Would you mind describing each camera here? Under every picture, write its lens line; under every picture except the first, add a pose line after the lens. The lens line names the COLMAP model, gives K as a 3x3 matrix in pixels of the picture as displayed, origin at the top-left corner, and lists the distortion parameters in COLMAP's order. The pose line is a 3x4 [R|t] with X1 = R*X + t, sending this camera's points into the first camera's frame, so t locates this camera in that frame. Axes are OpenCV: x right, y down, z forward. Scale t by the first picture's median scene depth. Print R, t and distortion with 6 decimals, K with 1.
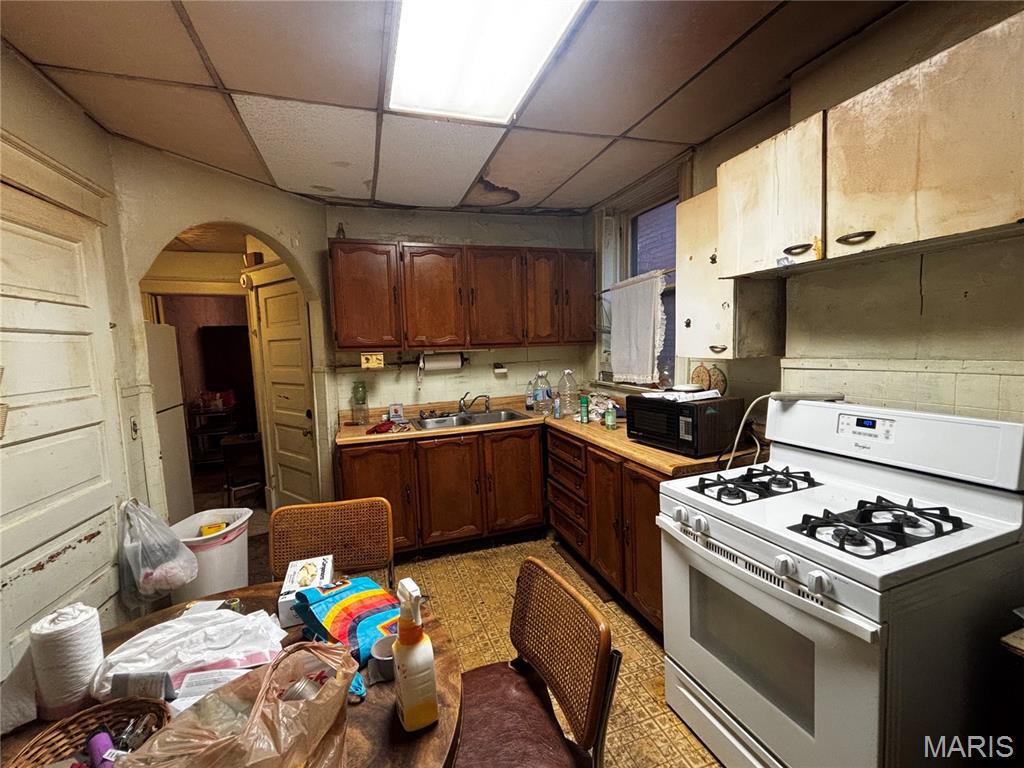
lens RADIAL K [[450.8, 0, 516.4], [0, 450.8, 381.3], [0, 0, 1]] dist [-0.000763, 0.000497]
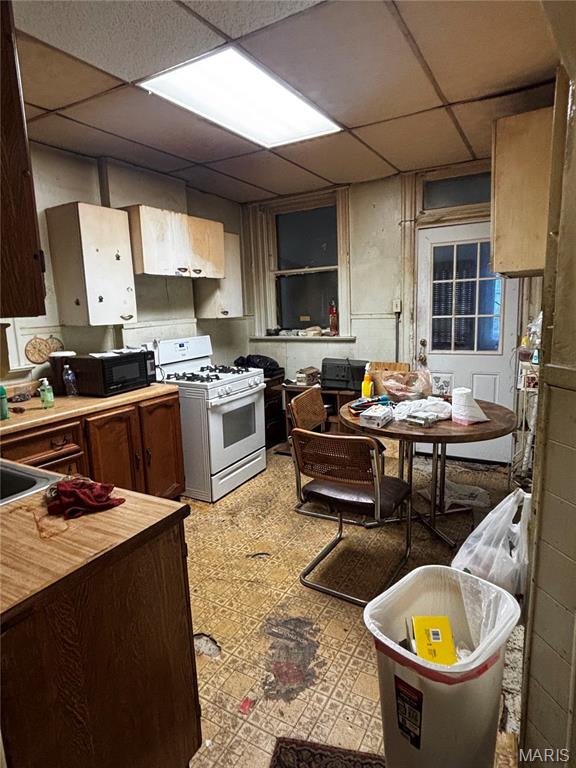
lens RADIAL K [[445.9, 0, 288.6], [0, 445.9, 383.5], [0, 0, 1]] dist [0.040432, 0.002104]
pose [[-0.641421, -0.076818, 0.763334, -0.880510], [0.120086, 0.972657, 0.198790, -0.071414], [-0.757733, 0.219174, -0.614657, 1.254303]]
